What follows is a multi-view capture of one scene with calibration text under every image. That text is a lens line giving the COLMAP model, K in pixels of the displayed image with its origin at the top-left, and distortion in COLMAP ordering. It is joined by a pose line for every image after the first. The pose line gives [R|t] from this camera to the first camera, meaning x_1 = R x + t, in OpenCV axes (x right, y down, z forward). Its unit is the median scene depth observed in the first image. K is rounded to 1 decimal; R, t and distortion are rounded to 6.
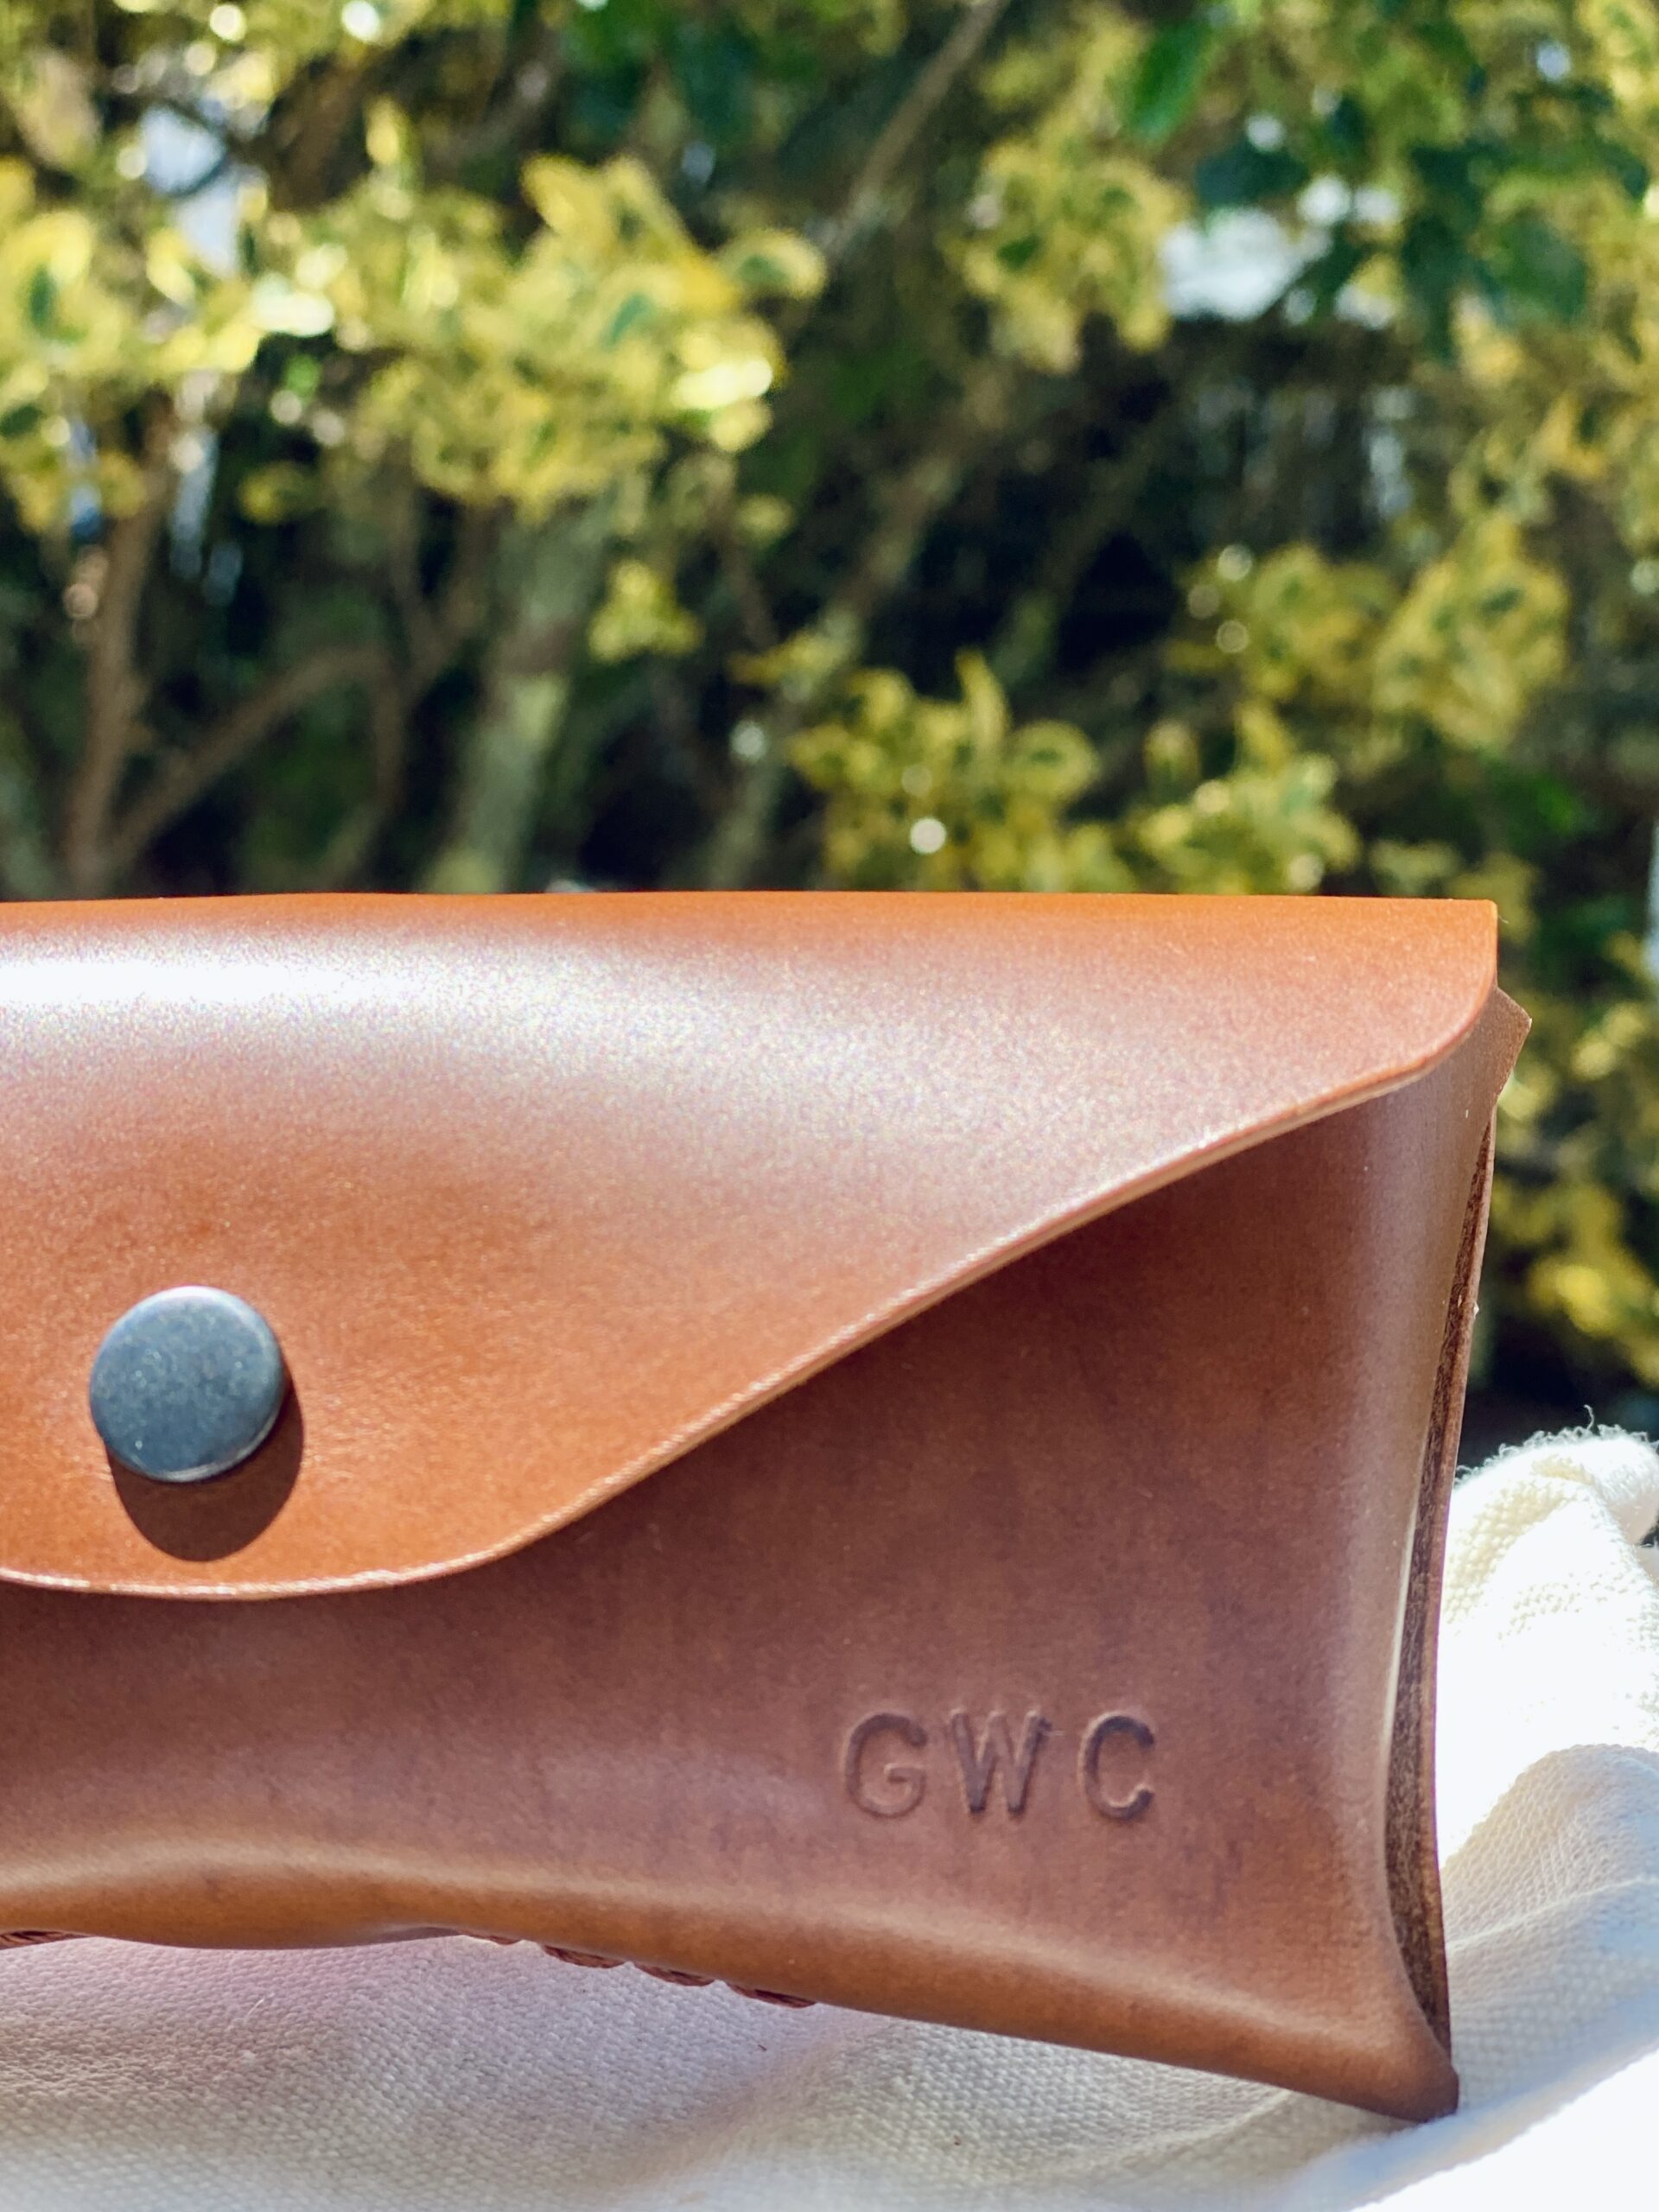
lens RADIAL K [[3378.2, 0, 829.5], [0, 3378.2, 1106.0], [0, 0, 1]] dist [0.140175, -0.584521]
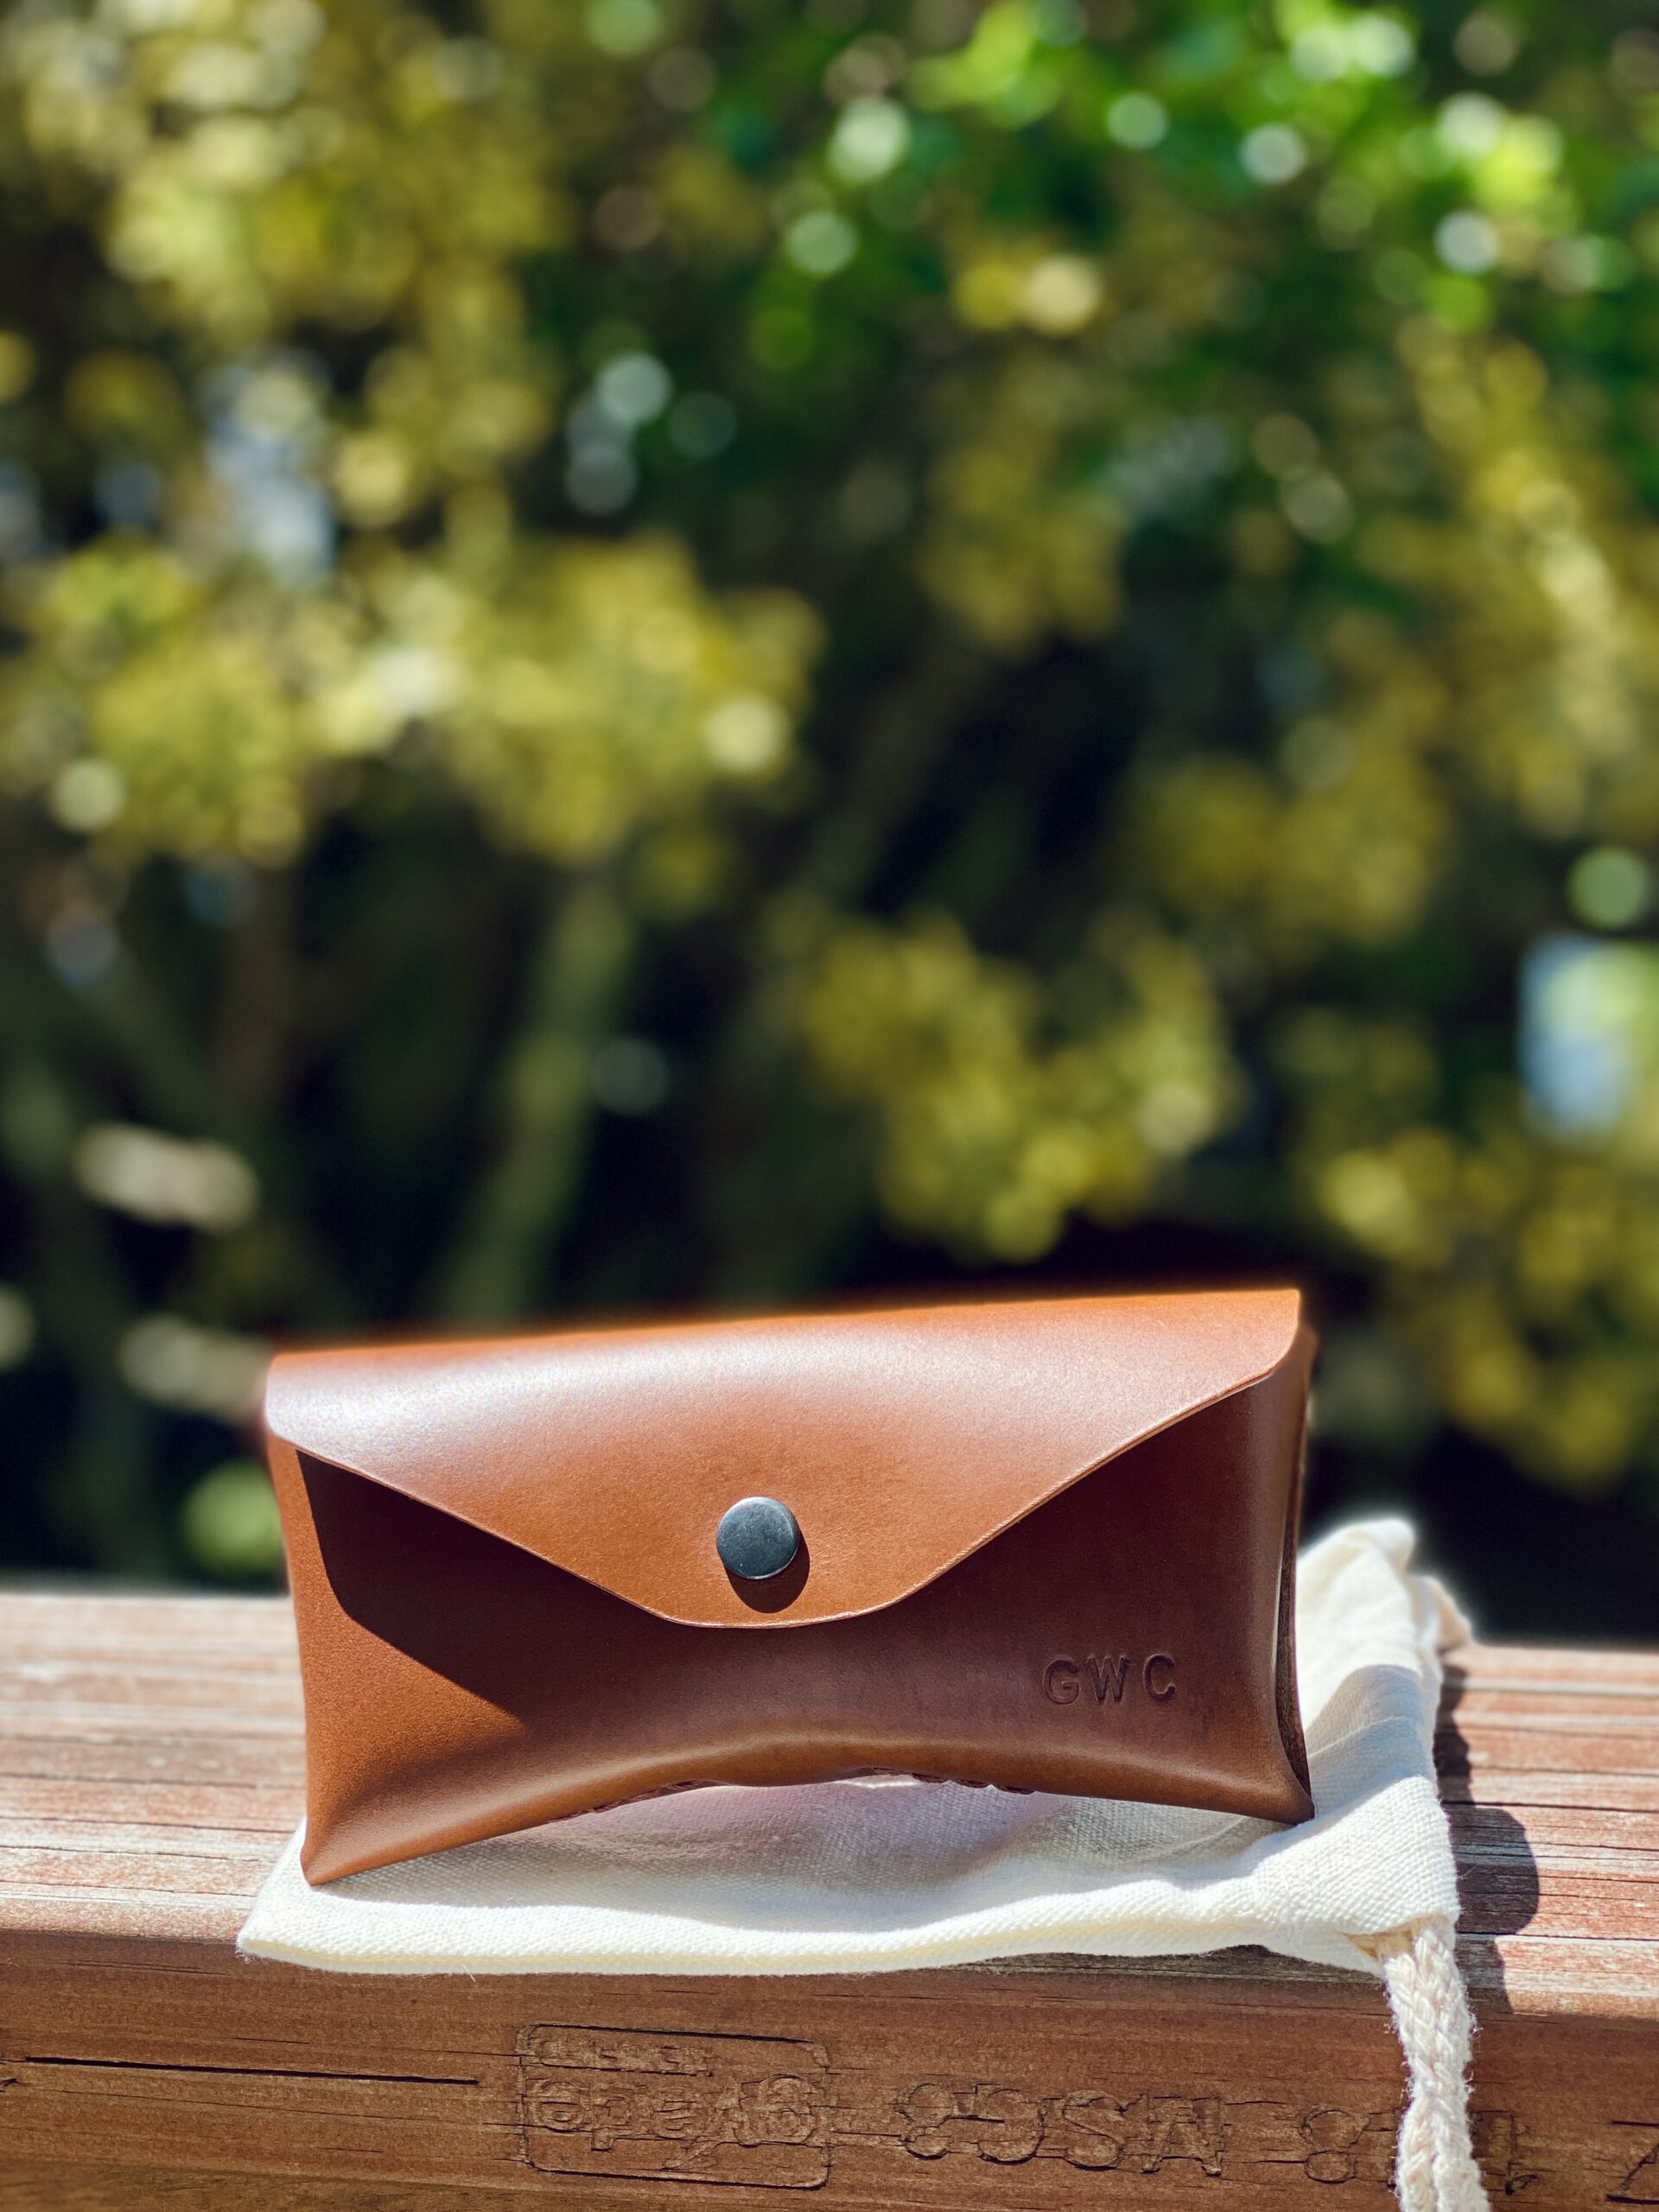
lens RADIAL K [[3332.2, 0, 862.5], [0, 3332.2, 1112.7], [0, 0, 1]] dist [0.148047, 0.031800]
pose [[0.998048, -0.058162, 0.022760, -0.150746], [0.058647, 0.998052, -0.021262, -0.159130], [-0.021479, 0.022555, 0.999515, -1.328315]]
